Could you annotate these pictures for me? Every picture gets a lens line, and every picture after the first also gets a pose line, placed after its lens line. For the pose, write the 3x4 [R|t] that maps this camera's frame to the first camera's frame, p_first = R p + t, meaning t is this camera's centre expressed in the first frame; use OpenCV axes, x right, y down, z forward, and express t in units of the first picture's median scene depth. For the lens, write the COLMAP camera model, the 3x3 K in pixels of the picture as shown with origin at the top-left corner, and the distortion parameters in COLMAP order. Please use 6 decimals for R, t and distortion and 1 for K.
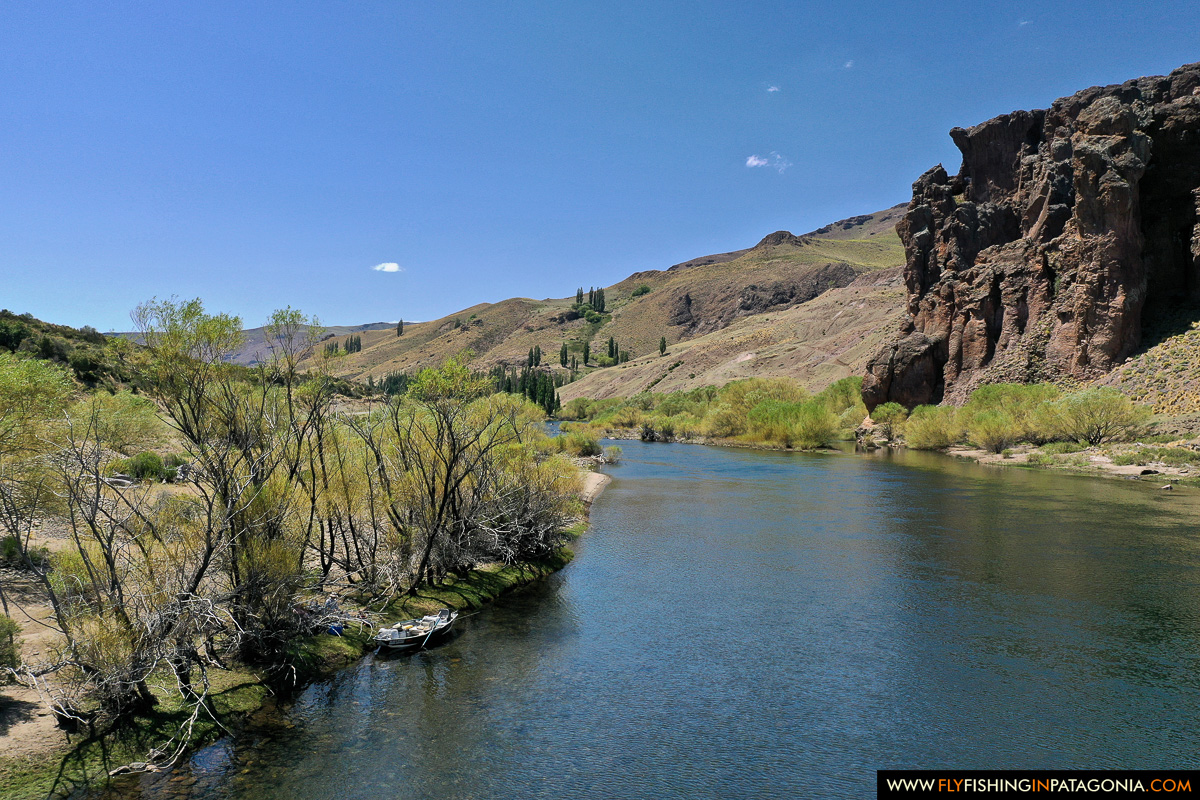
lens RADIAL K [[954.4, 0, 601.3], [0, 954.4, 400.0], [0, 0, 1]] dist [-0.001773, -0.000907]
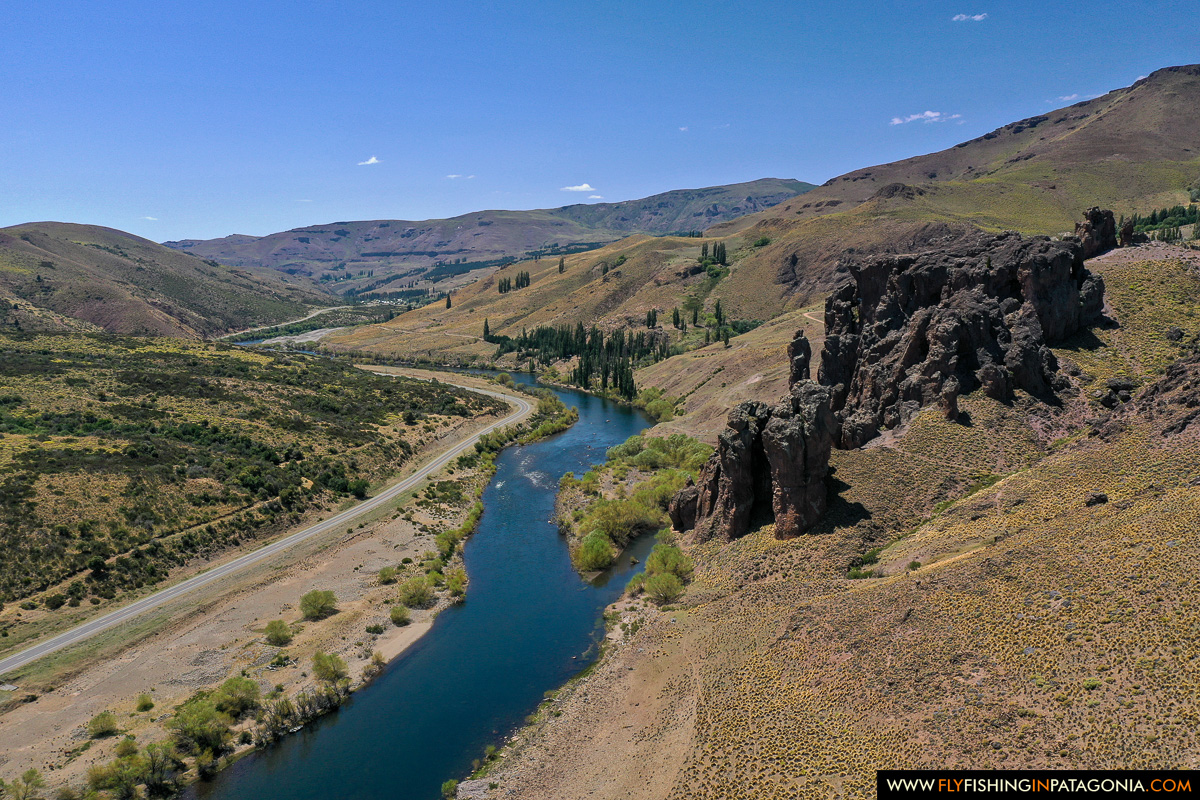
lens RADIAL K [[954.4, 0, 599.1], [0, 954.4, 400.1], [0, 0, 1]] dist [-0.001773, -0.000907]
pose [[0.976243, 0.023820, -0.215366, 0.111659], [0.007419, 0.989682, 0.143092, -0.102383], [0.216552, -0.141290, 0.965993, -0.164981]]
